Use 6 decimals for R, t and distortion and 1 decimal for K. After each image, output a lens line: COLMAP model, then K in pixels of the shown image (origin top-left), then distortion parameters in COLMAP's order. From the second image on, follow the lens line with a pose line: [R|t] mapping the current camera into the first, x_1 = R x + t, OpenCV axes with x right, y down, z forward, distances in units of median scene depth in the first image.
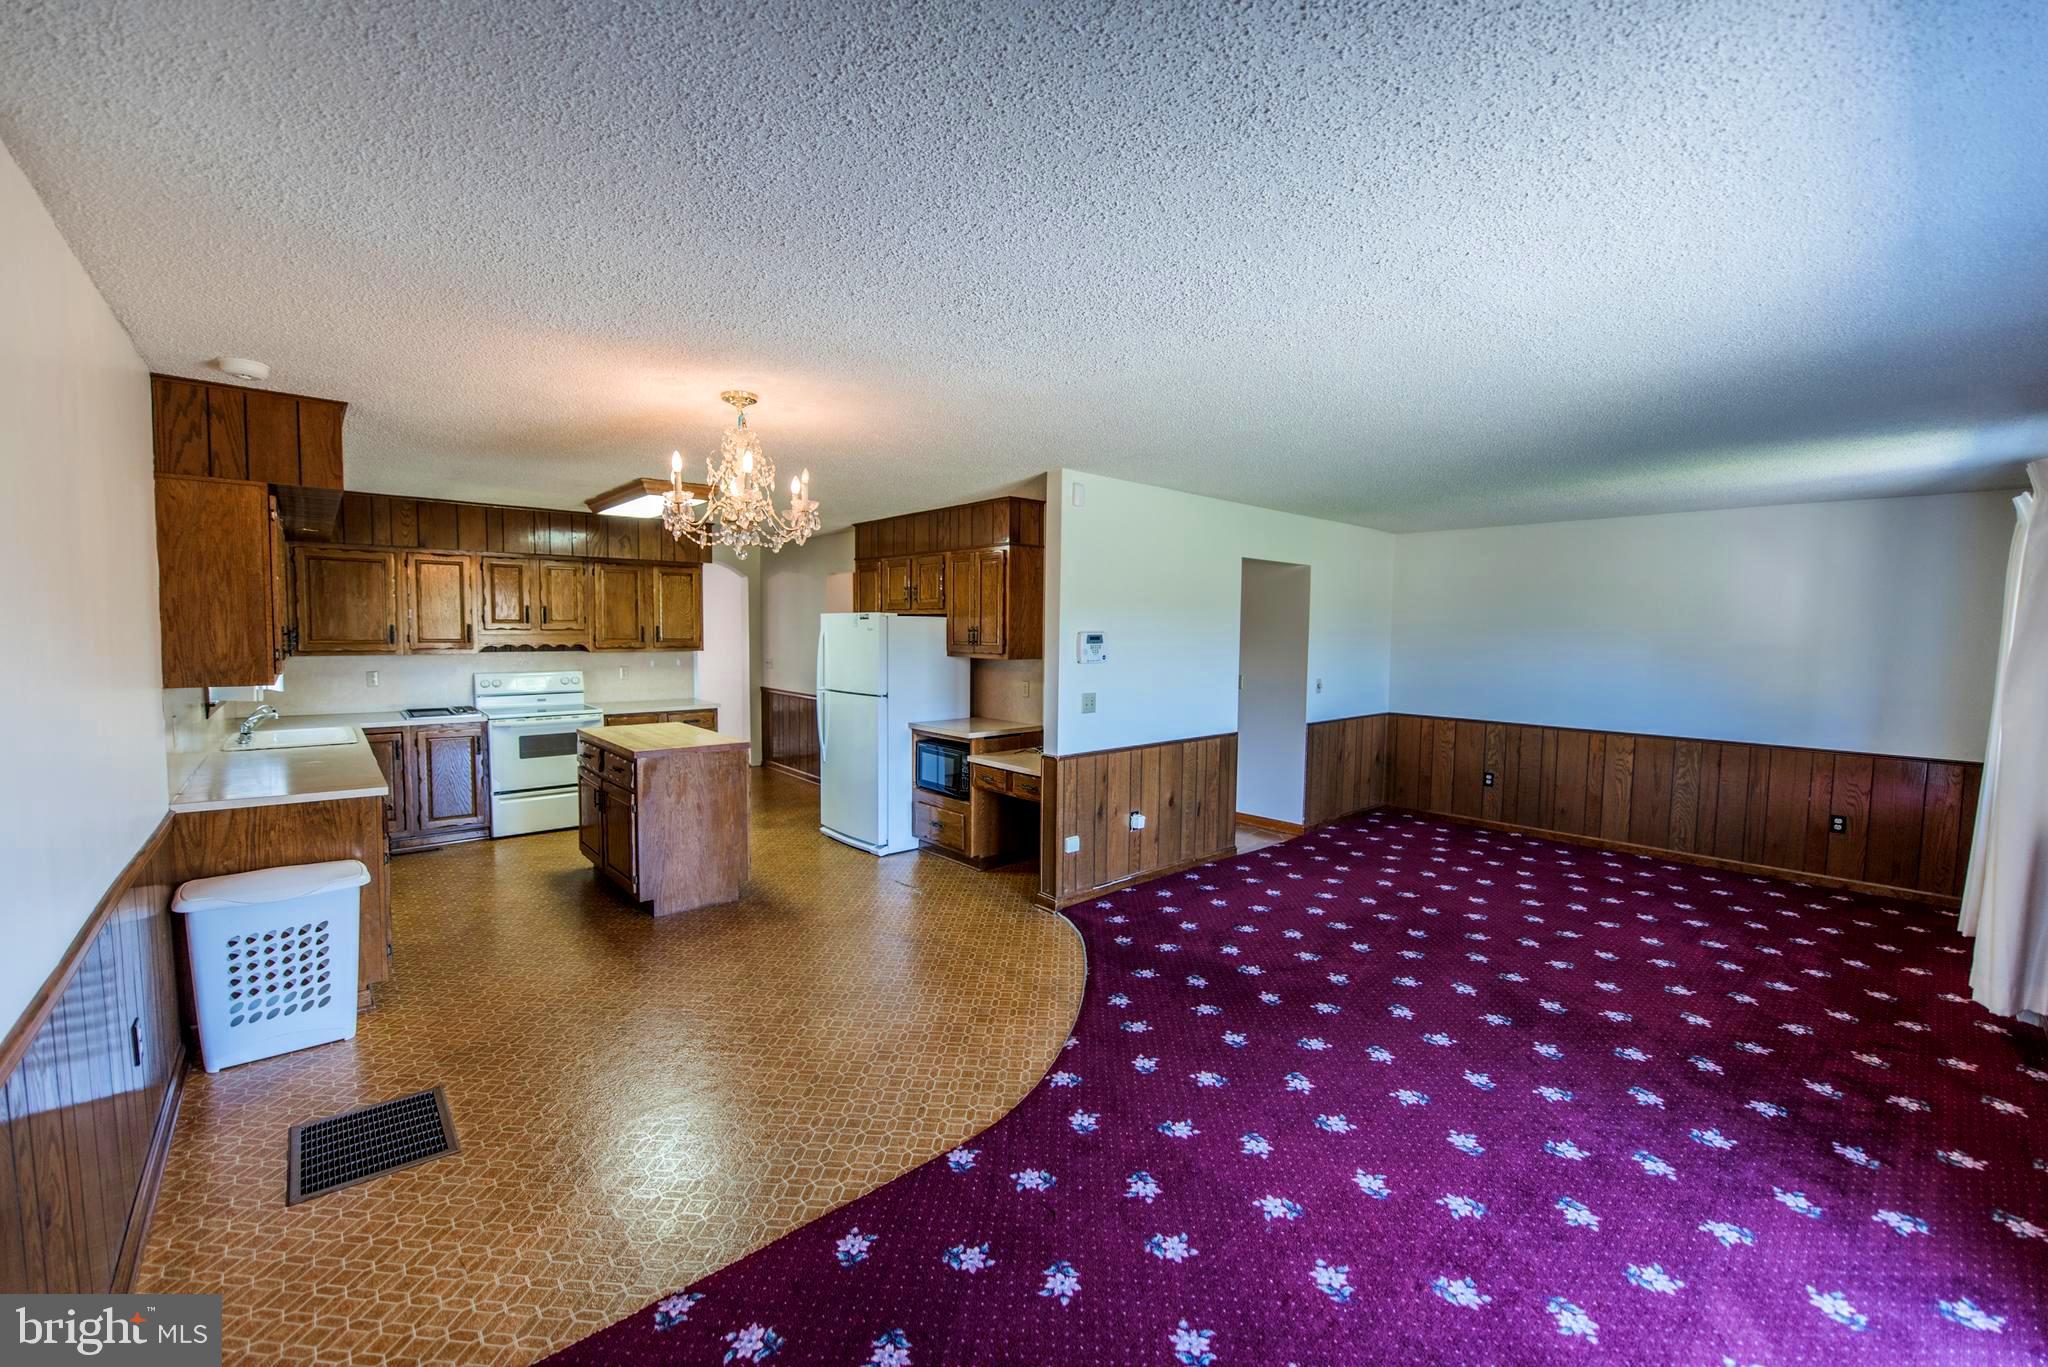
lens RADIAL K [[815.5, 0, 1020.6], [0, 815.5, 682.3], [0, 0, 1]] dist [-0.012565, -0.003319]
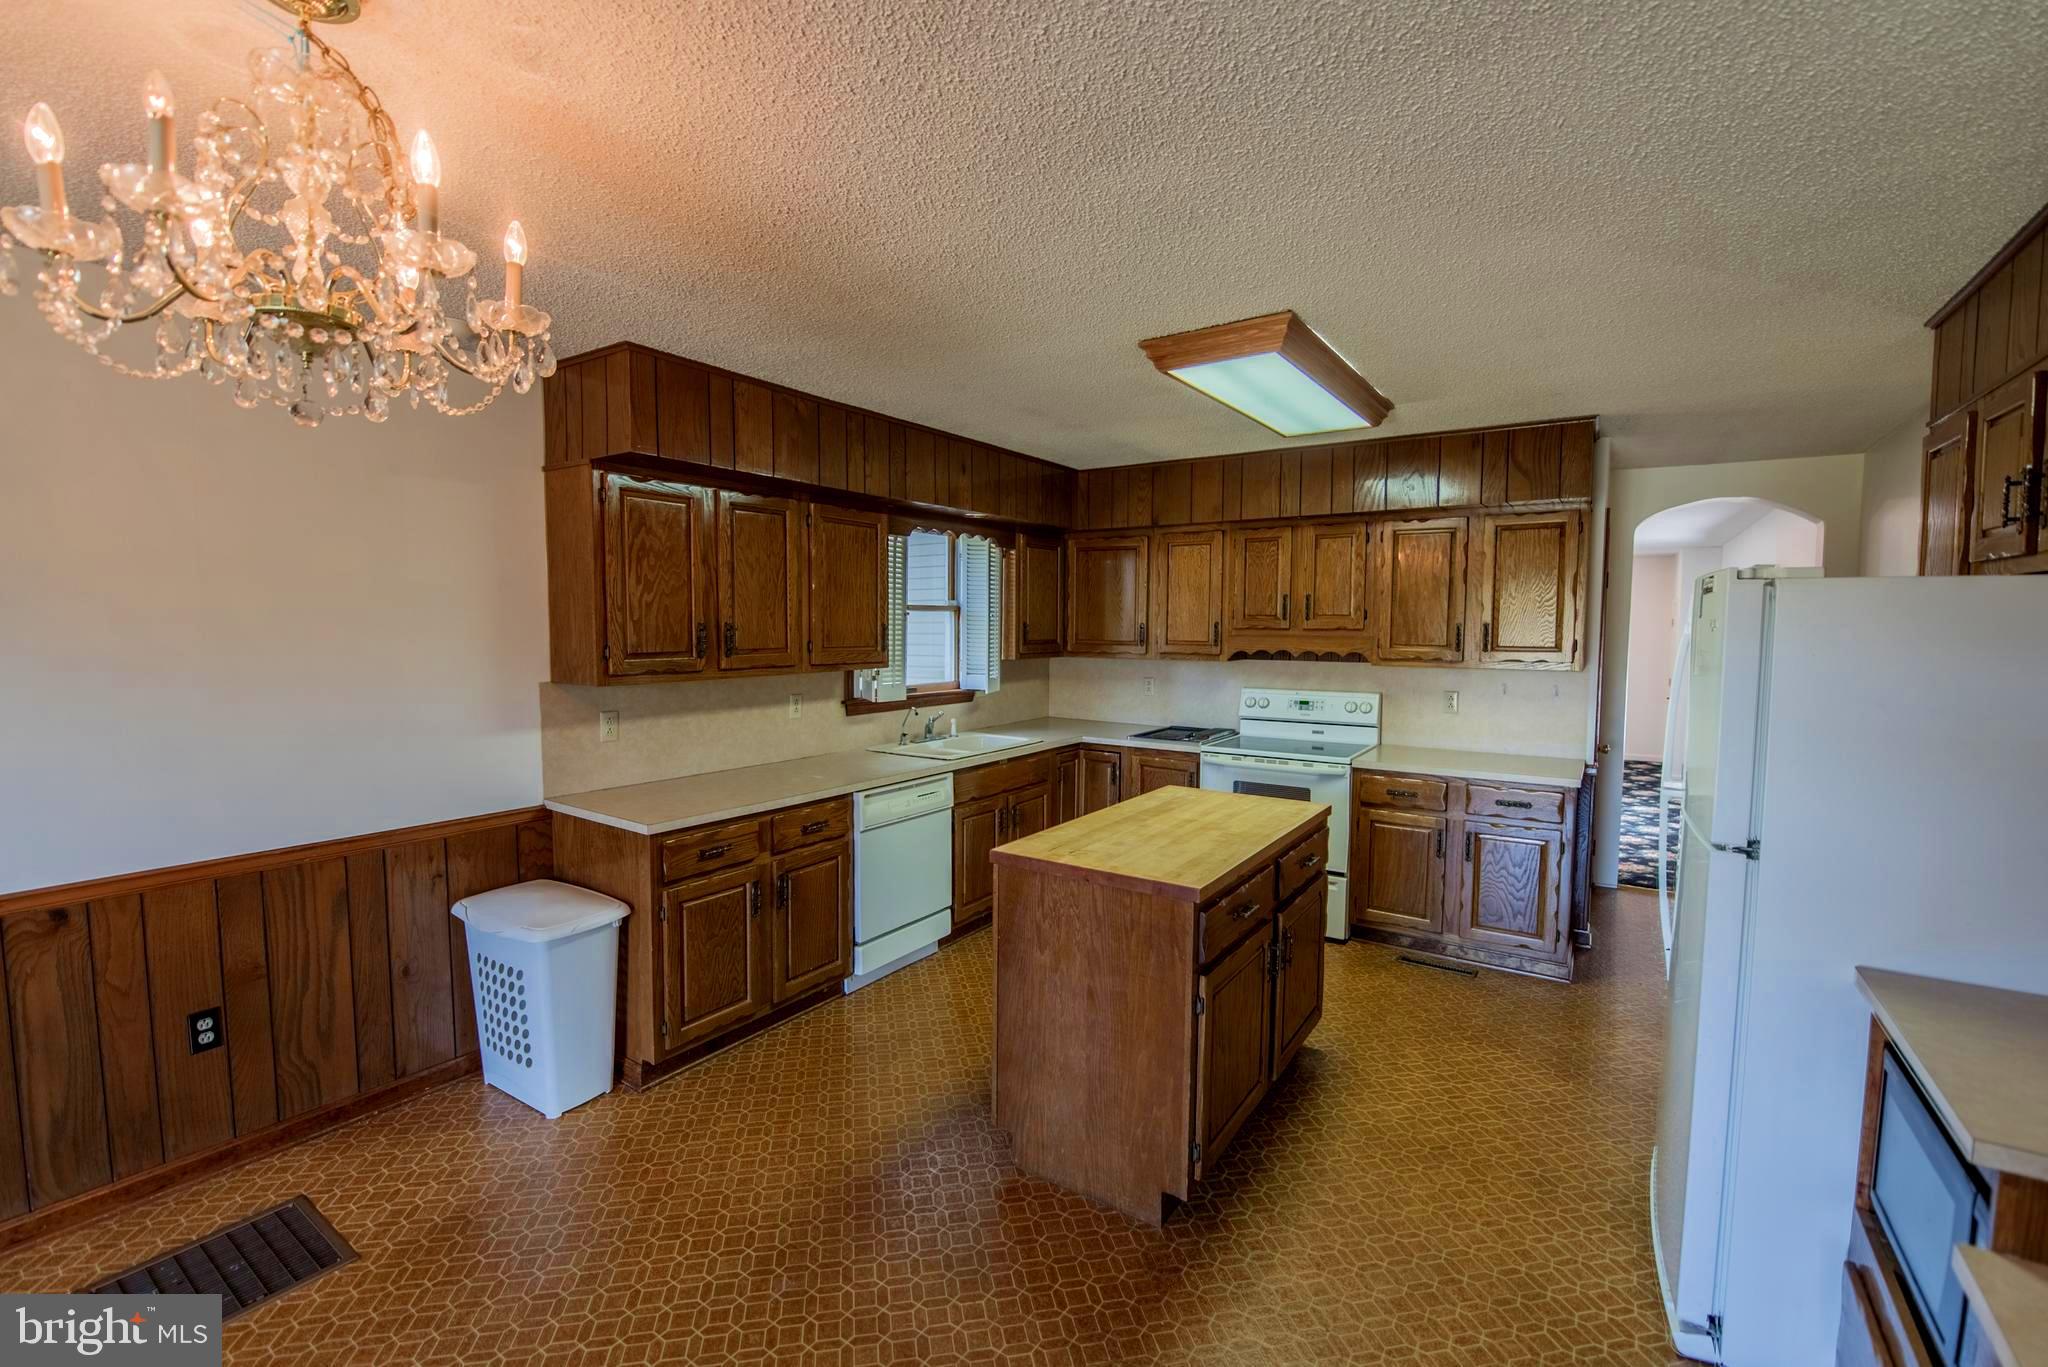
lens RADIAL K [[874.1, 0, 1024.0], [0, 874.1, 683.5], [0, 0, 1]] dist [-0.014278, -0.004767]
pose [[0.246079, 0.055714, -0.967647, 0.070956], [-0.065646, 0.997012, 0.040710, -0.040610], [0.967024, 0.053504, 0.249001, 0.707722]]
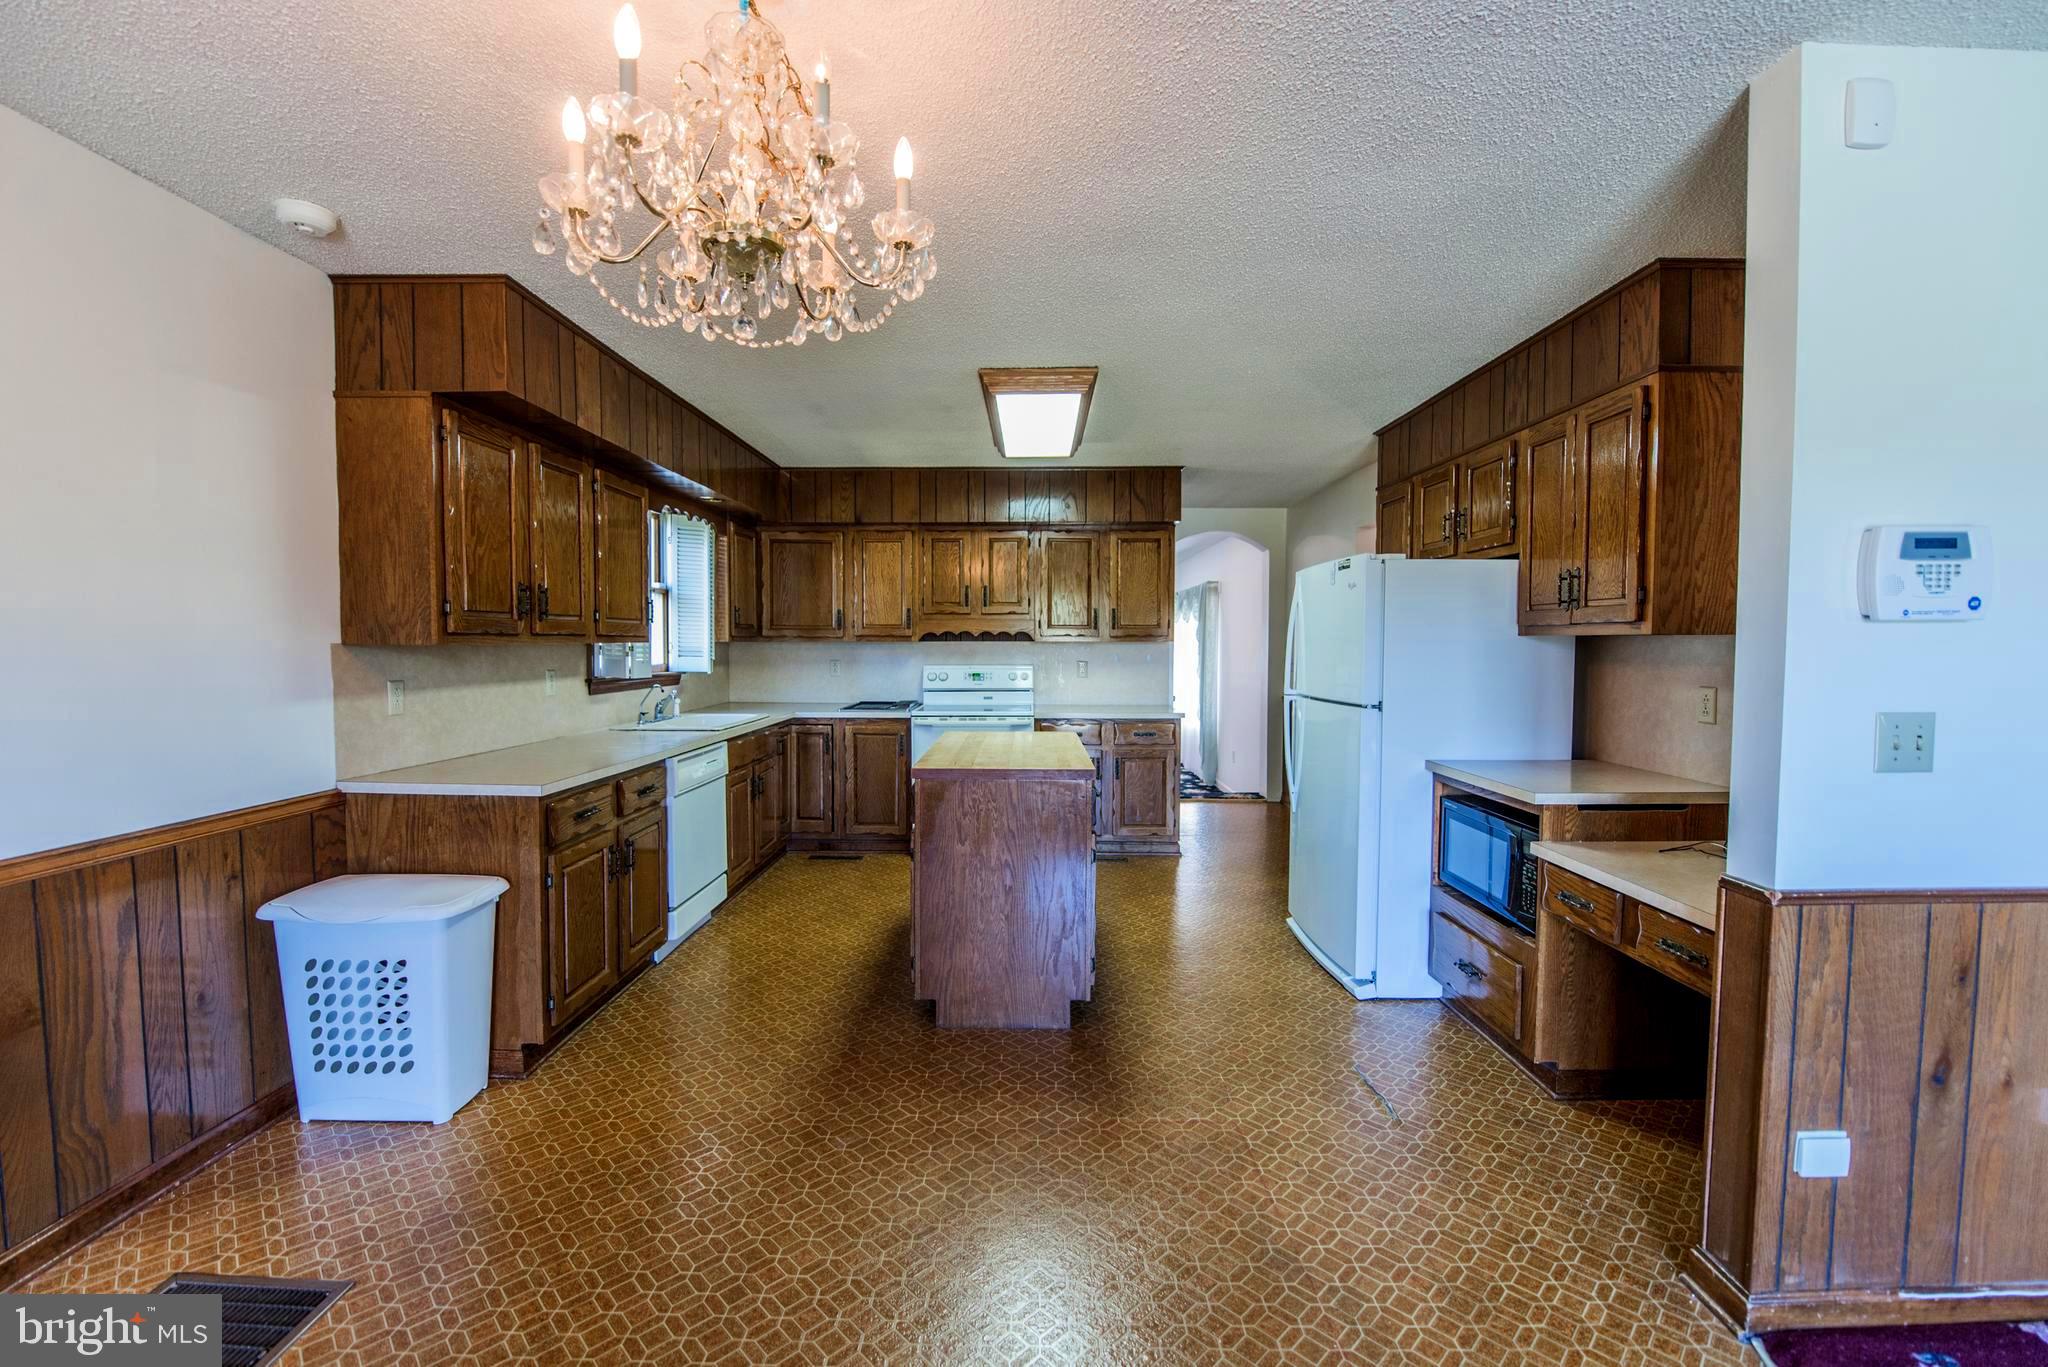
lens RADIAL K [[848.1, 0, 1021.8], [0, 848.1, 681.8], [0, 0, 1]] dist [-0.019560, -0.000695]
pose [[0.741624, 0.020208, -0.670511, 0.037468], [-0.037599, 0.999227, -0.011471, 0.016404], [0.669761, 0.033717, 0.741811, 0.448774]]
